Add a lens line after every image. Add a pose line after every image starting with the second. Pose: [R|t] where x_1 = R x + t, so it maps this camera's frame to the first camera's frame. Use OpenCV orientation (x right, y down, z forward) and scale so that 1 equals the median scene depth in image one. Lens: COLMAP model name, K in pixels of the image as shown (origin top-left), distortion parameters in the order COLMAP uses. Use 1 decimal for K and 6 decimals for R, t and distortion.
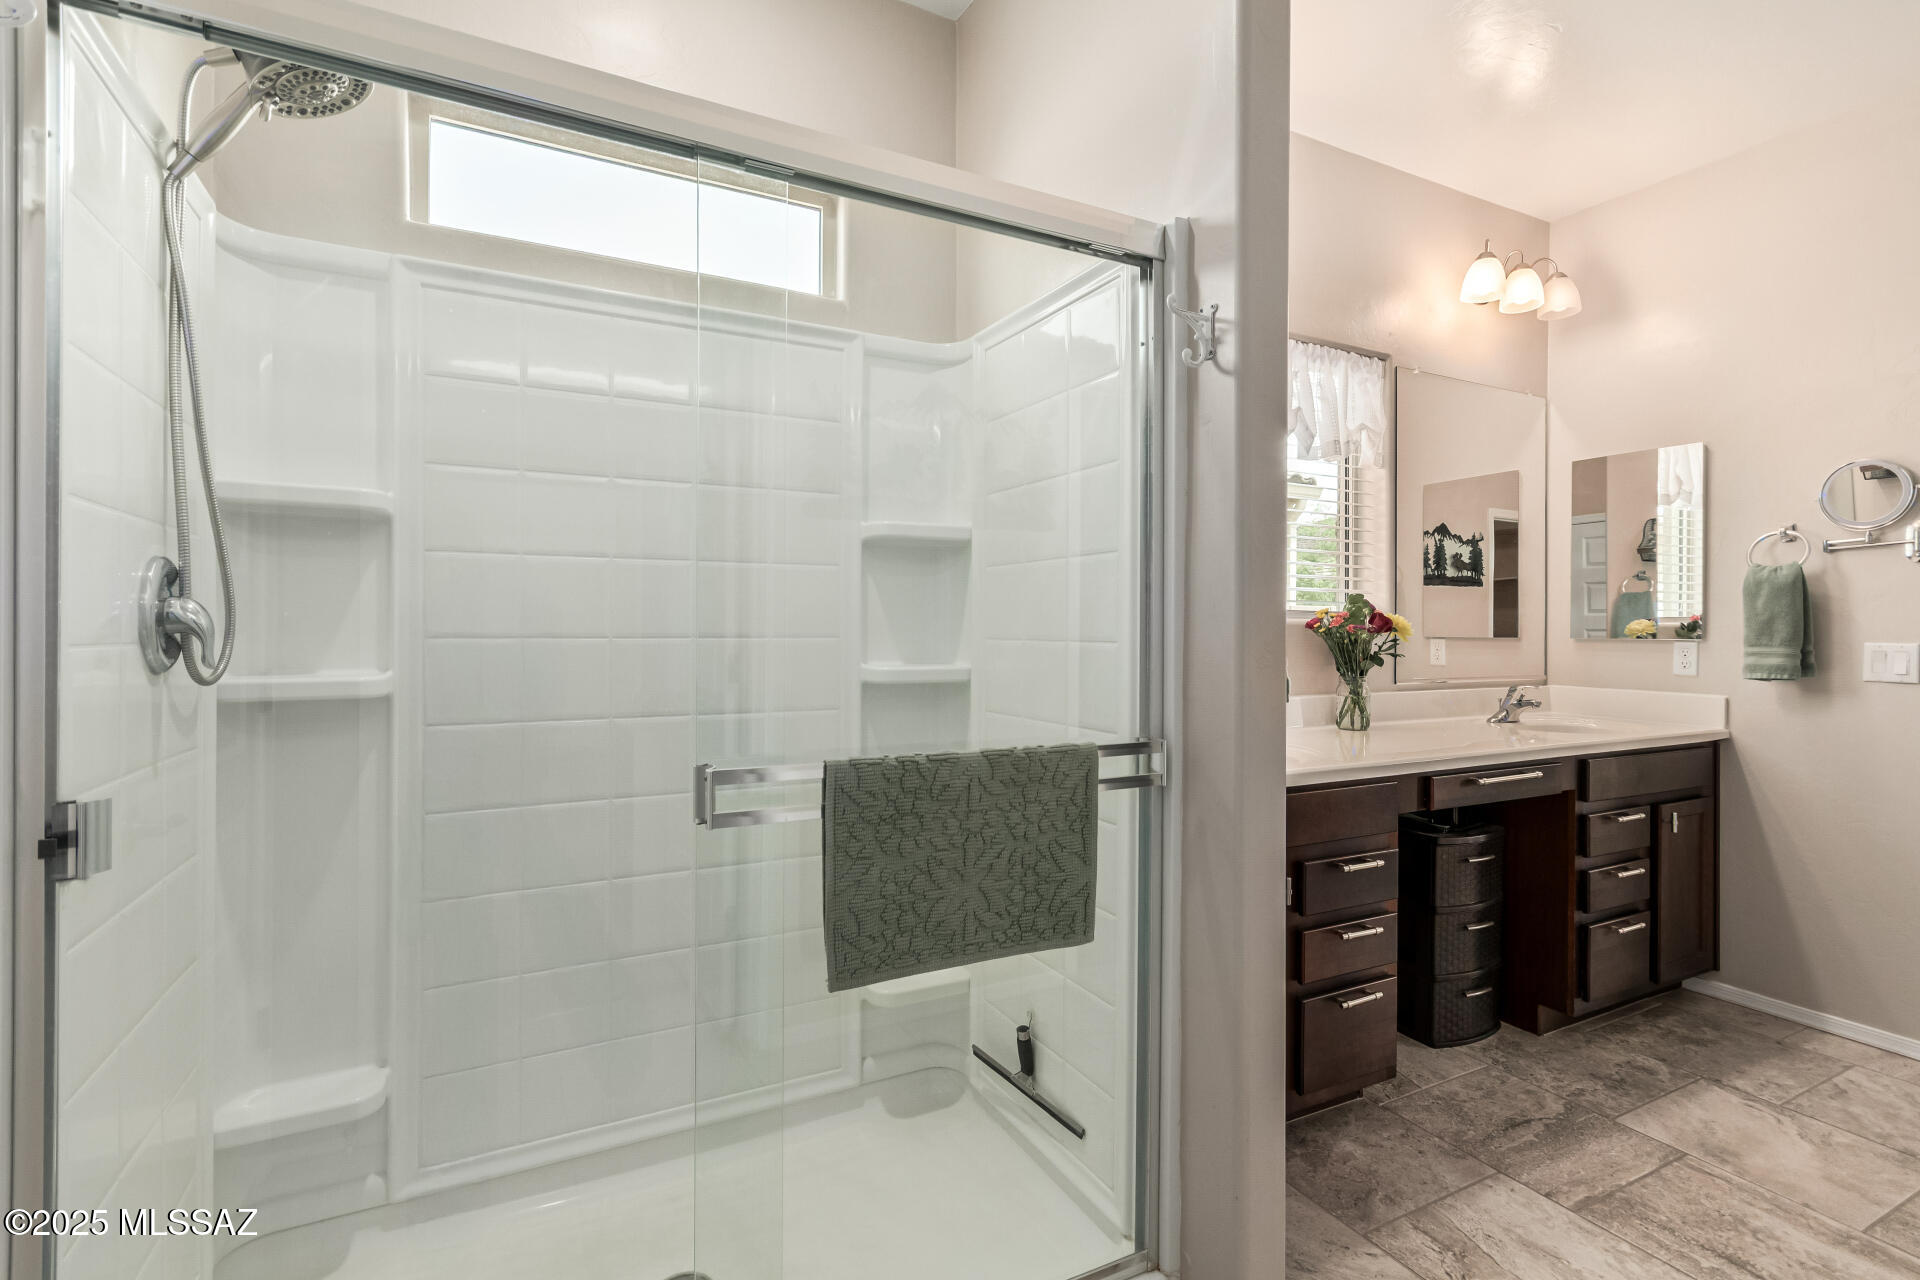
lens RADIAL K [[895.6, 0, 958.3], [0, 895.6, 628.0], [0, 0, 1]] dist [0.001349, 0.001334]
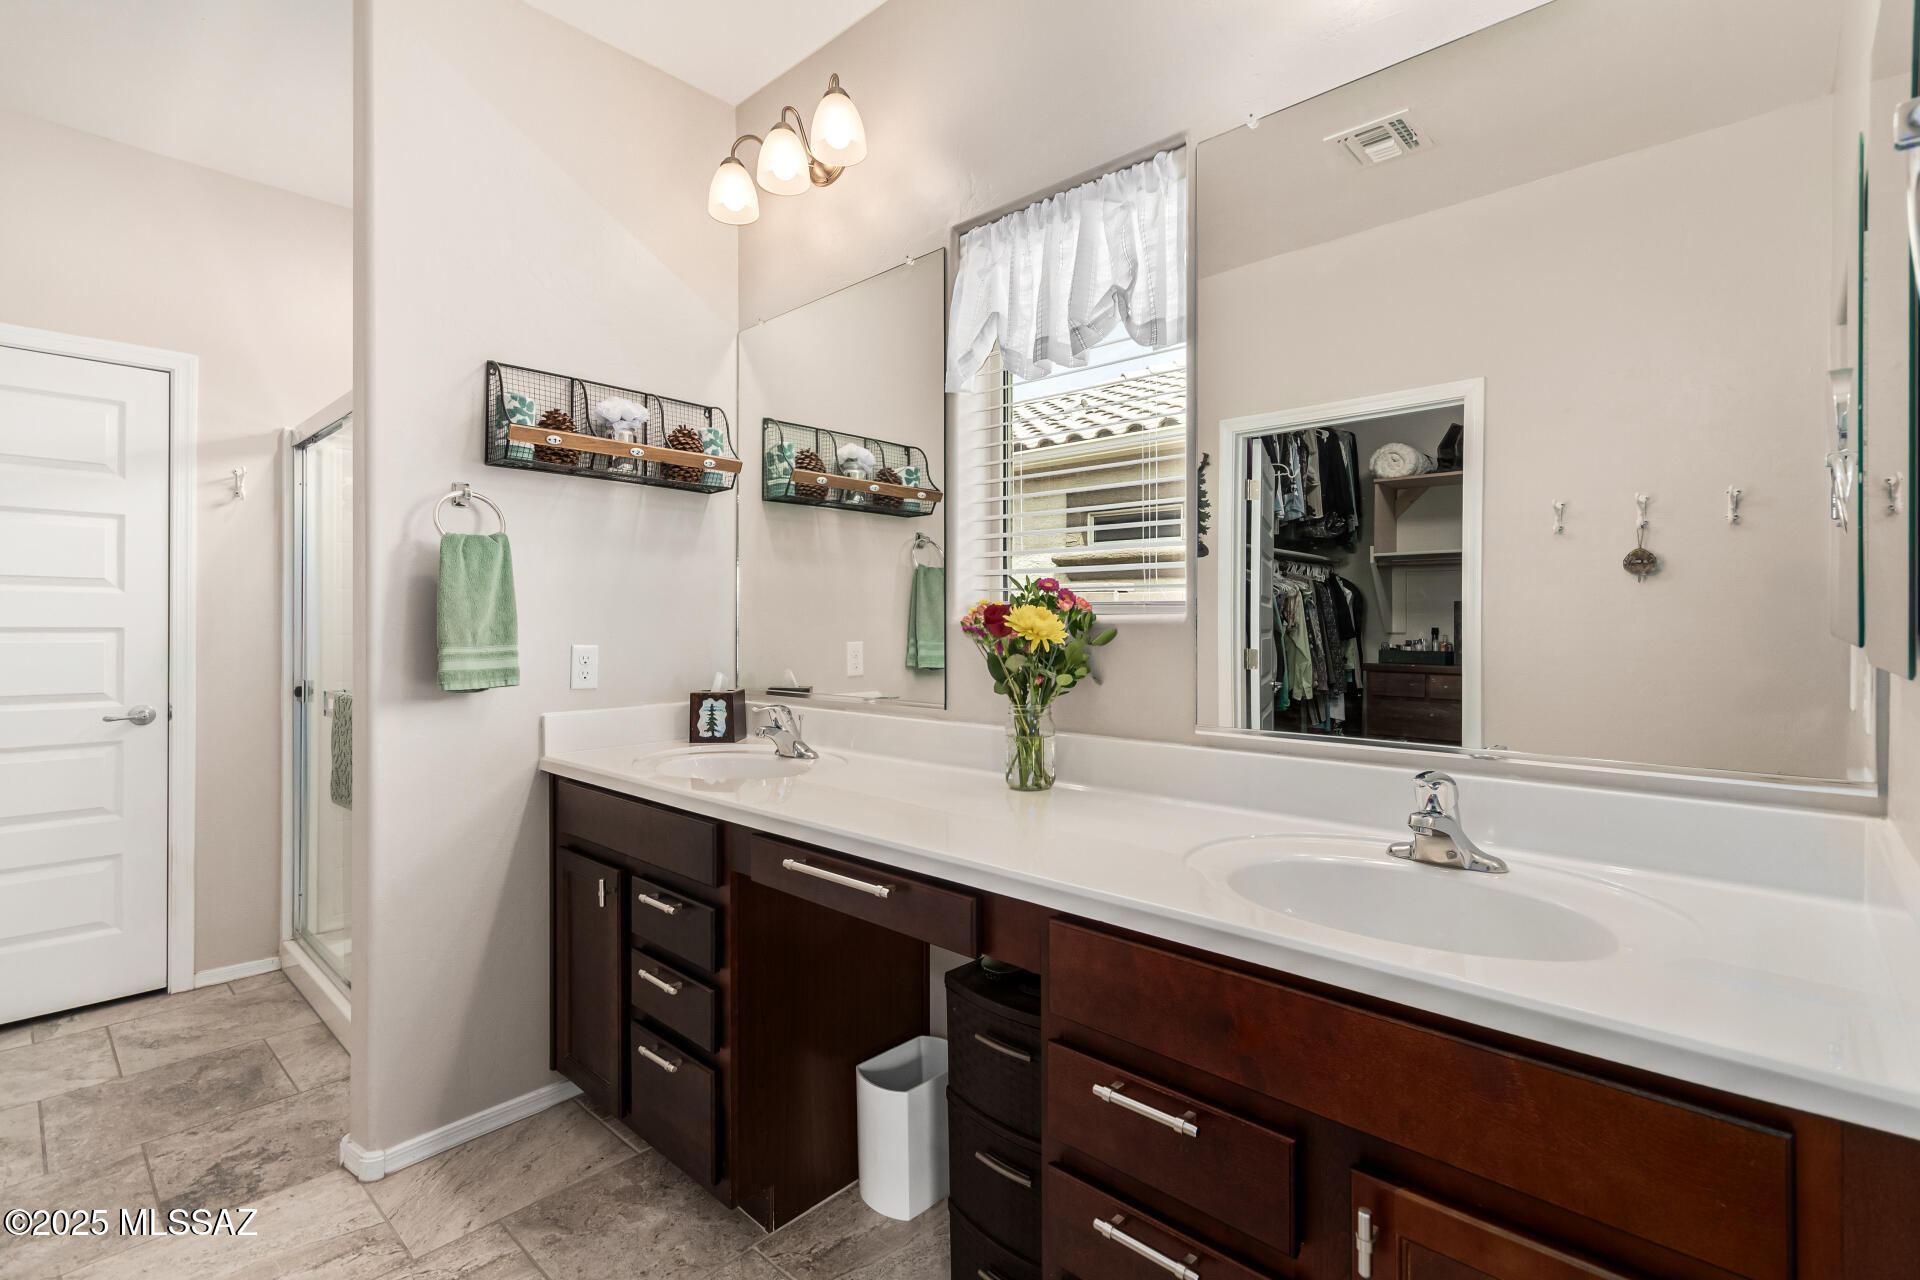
lens RADIAL K [[895.6, 0, 960.4], [0, 895.6, 633.7], [0, 0, 1]] dist [0.001349, 0.001334]
pose [[0.339207, 0.005292, -0.940697, 1.321032], [-0.006501, 0.999973, 0.003282, 0.000819], [0.940689, 0.005002, 0.339232, 0.952935]]
